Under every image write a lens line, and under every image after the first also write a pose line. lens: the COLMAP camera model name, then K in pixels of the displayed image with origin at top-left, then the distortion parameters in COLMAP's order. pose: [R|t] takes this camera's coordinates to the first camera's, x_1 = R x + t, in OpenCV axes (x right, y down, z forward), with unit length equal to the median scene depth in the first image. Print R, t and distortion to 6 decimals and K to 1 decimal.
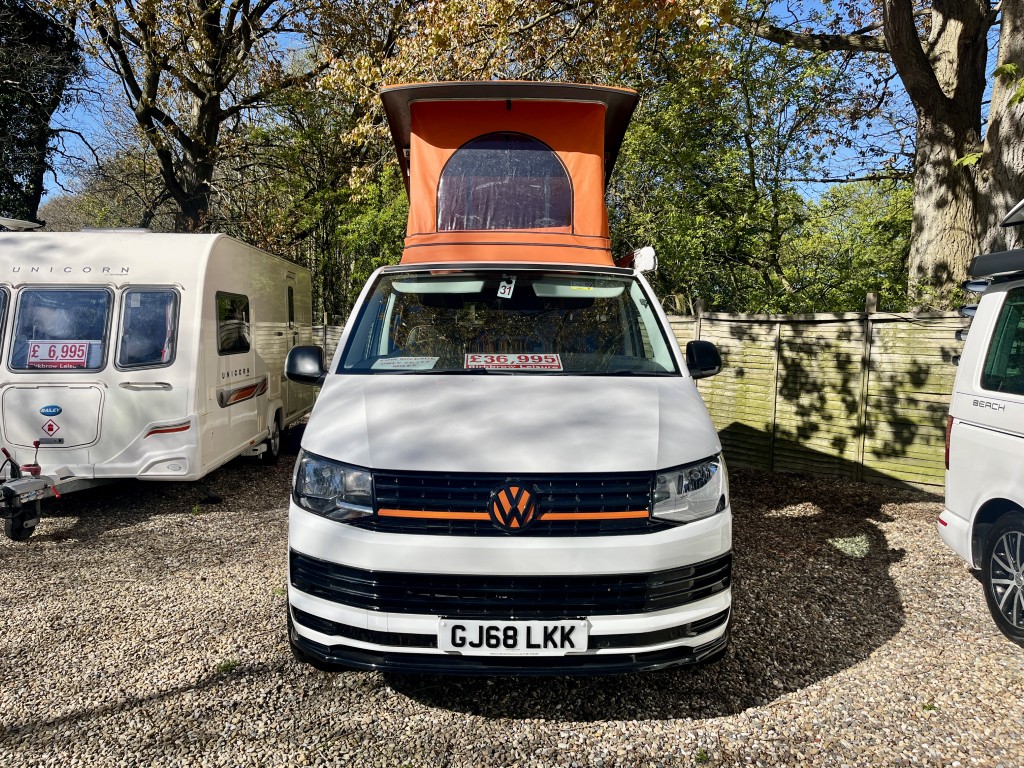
lens RADIAL K [[779.0, 0, 505.4], [0, 779.0, 379.4], [0, 0, 1]] dist [0.025242, -0.012908]
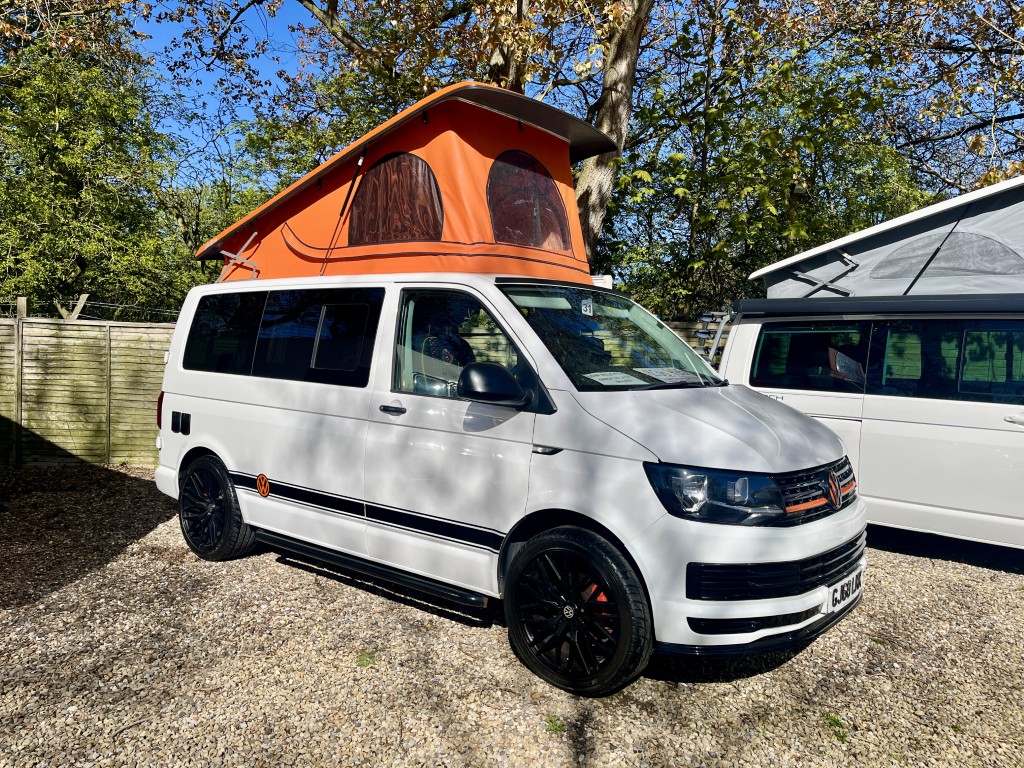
lens RADIAL K [[779.0, 0, 510.1], [0, 779.0, 380.8], [0, 0, 1]] dist [0.025242, -0.012908]
pose [[0.653807, -0.022333, 0.756332, -1.284443], [0.023205, 0.999686, 0.009459, -0.040219], [-0.756306, 0.011366, 0.654120, 0.551233]]
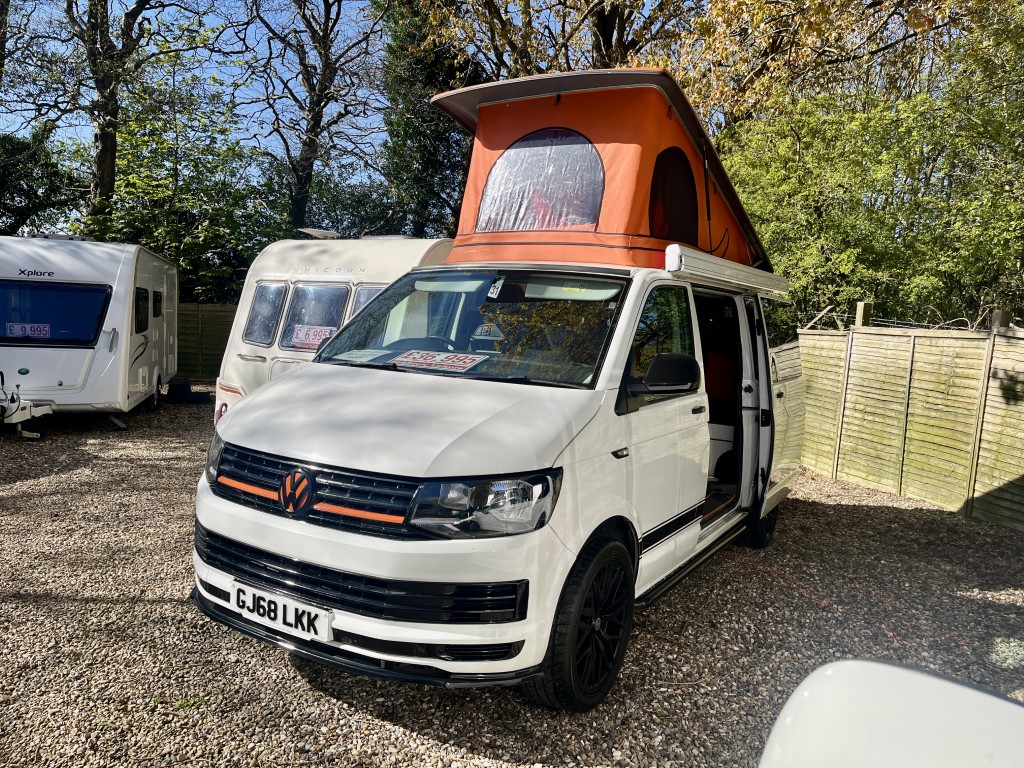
lens RADIAL K [[779.0, 0, 502.9], [0, 779.0, 386.7], [0, 0, 1]] dist [0.025242, -0.012908]
pose [[0.843802, 0.083277, -0.530153, 0.795573], [-0.080084, 0.996365, 0.029047, -0.031698], [0.530645, 0.017946, 0.847404, 0.245157]]
